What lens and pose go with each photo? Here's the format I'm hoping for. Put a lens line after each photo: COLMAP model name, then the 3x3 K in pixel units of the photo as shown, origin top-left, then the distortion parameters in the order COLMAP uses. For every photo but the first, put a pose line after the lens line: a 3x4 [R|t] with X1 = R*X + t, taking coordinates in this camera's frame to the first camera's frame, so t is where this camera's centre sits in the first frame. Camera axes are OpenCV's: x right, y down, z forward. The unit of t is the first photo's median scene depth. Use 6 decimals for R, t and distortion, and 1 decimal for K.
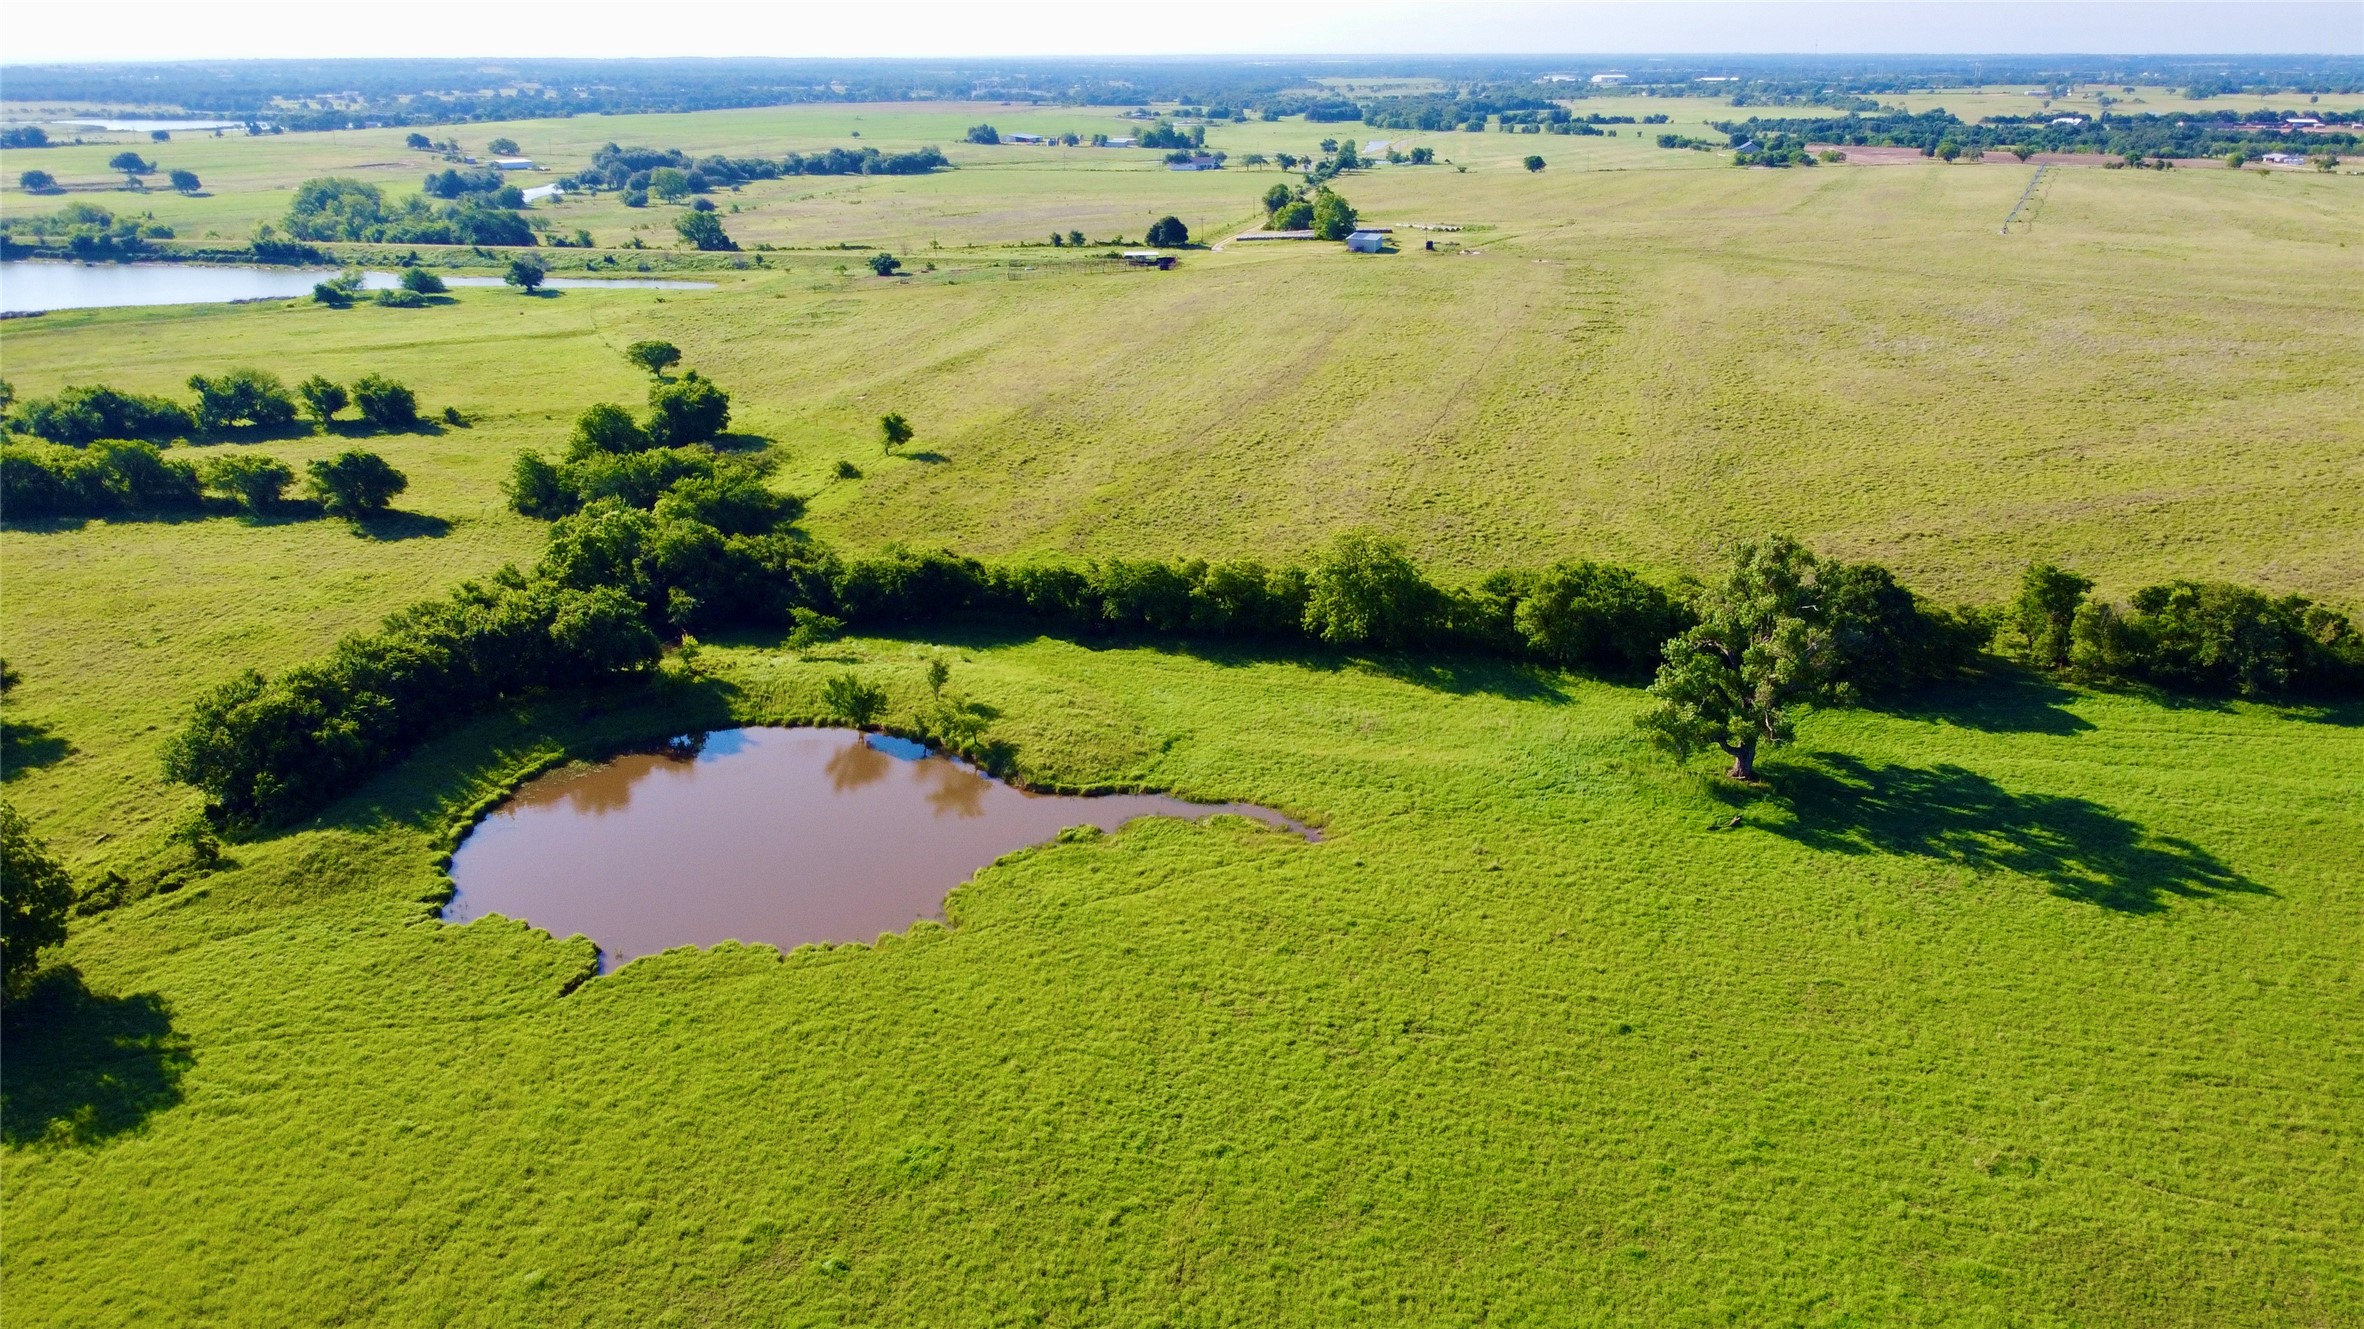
lens RADIAL K [[1820.7, 0, 1177.8], [0, 1820.7, 655.1], [0, 0, 1]] dist [-0.000293, 0.003794]
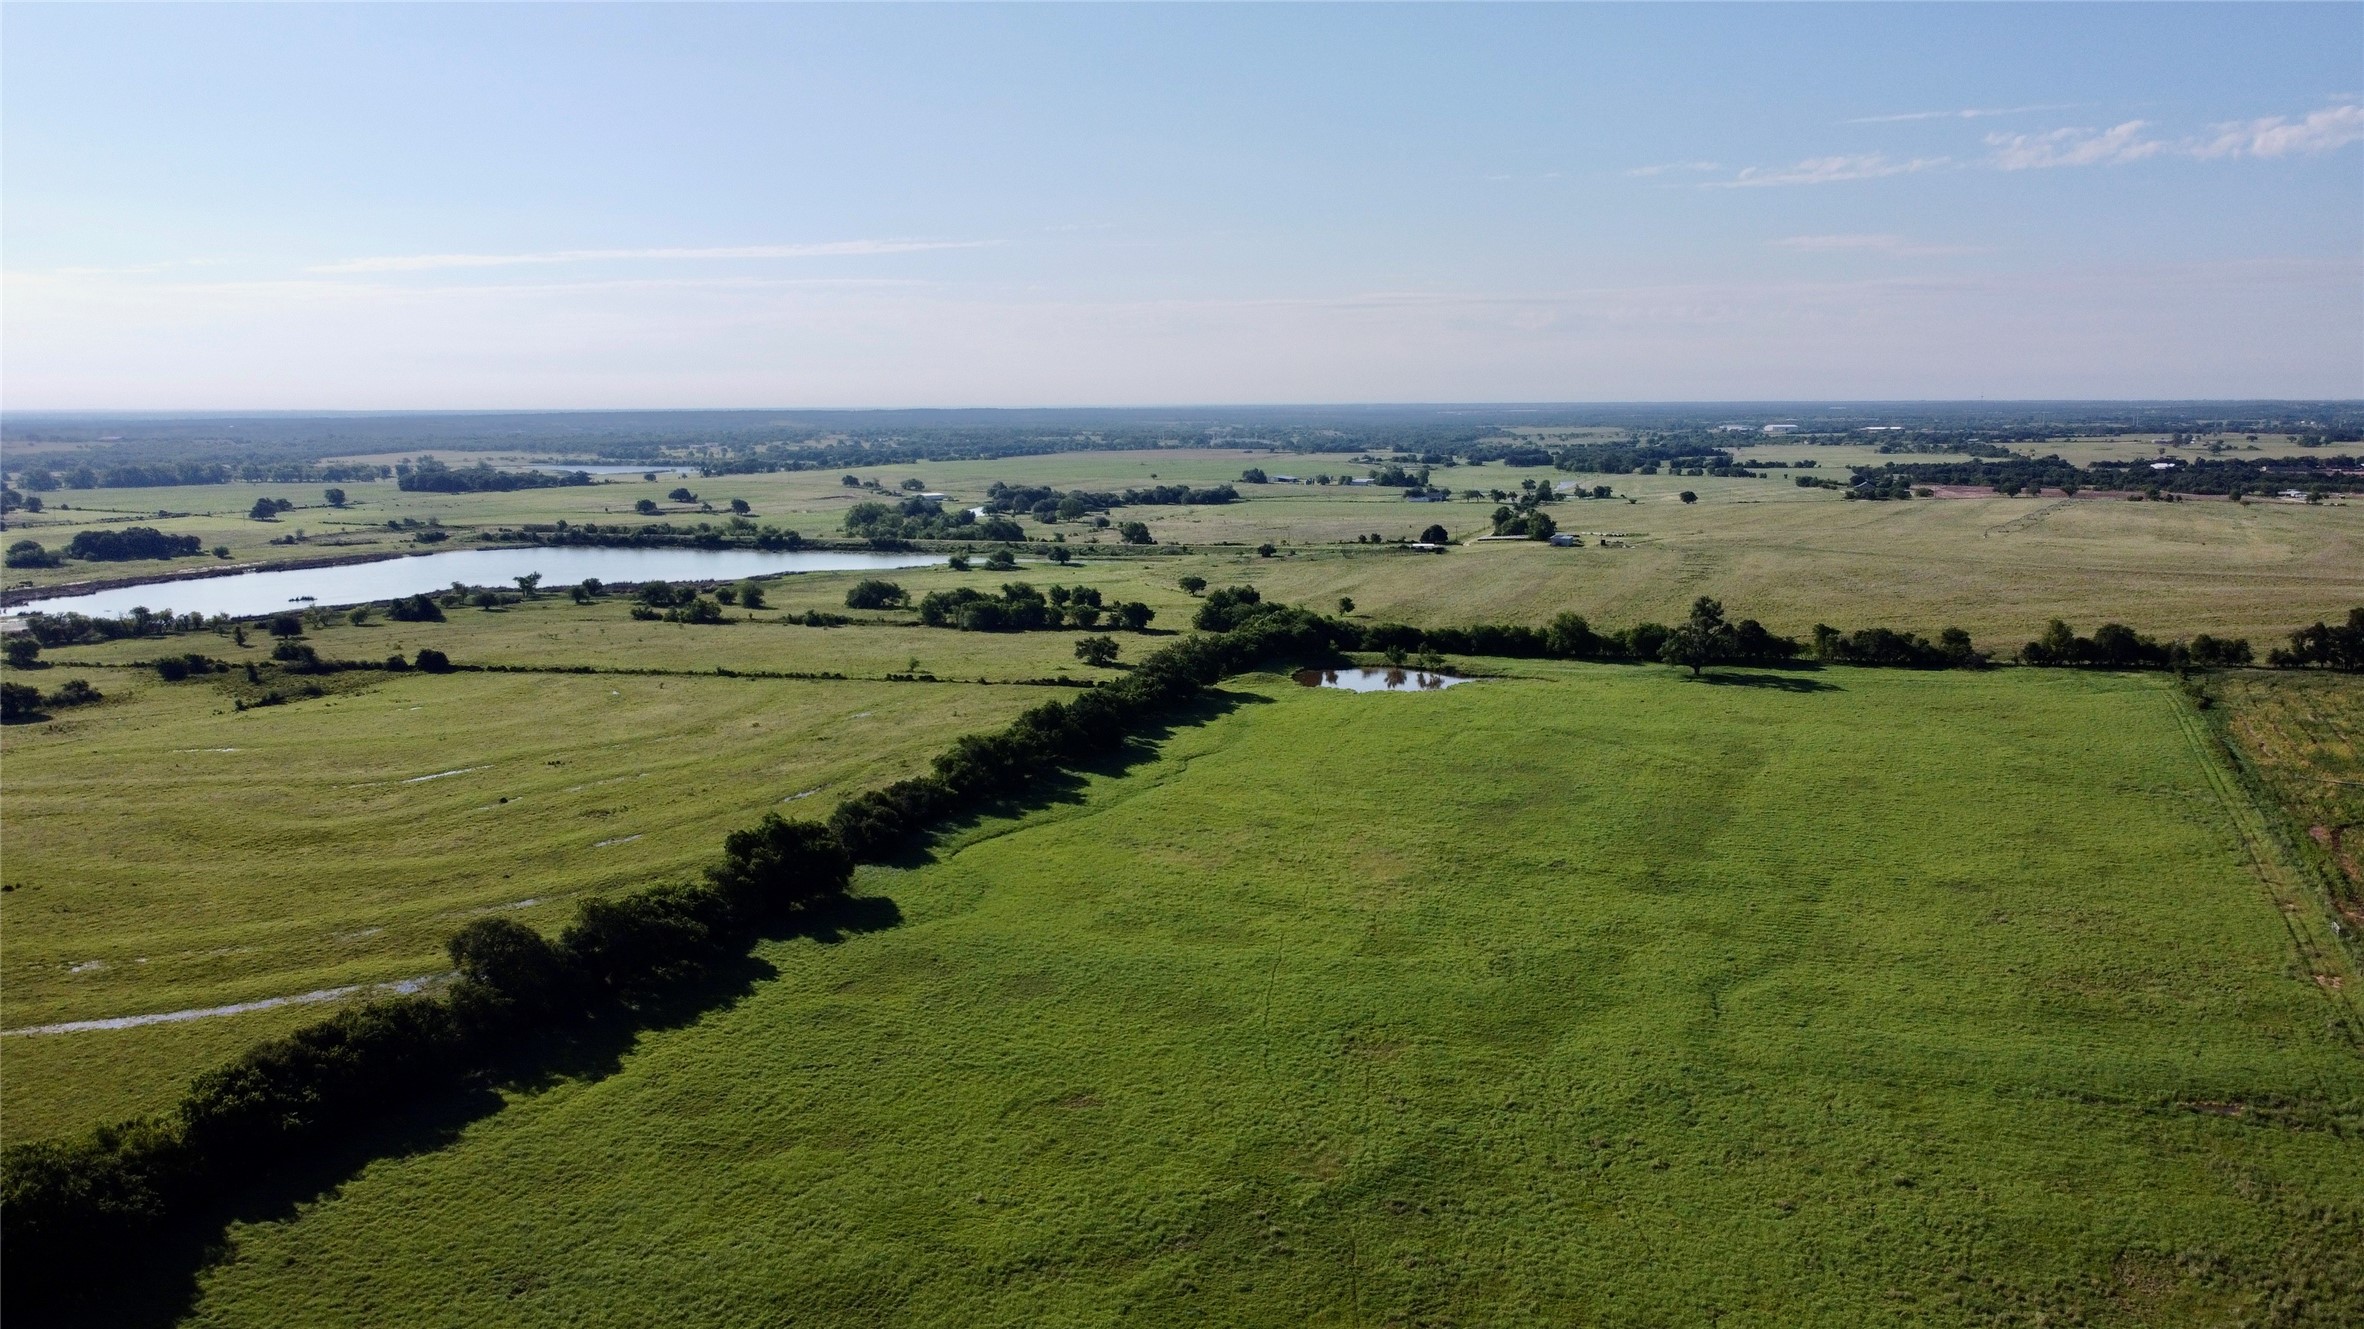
lens RADIAL K [[1820.7, 0, 1189.4], [0, 1820.7, 668.0], [0, 0, 1]] dist [-0.000293, 0.003794]
pose [[0.995280, 0.010363, -0.096490, -0.026929], [-0.026940, 0.984706, -0.172128, 0.067411], [0.093230, 0.173915, 0.980338, -0.231757]]
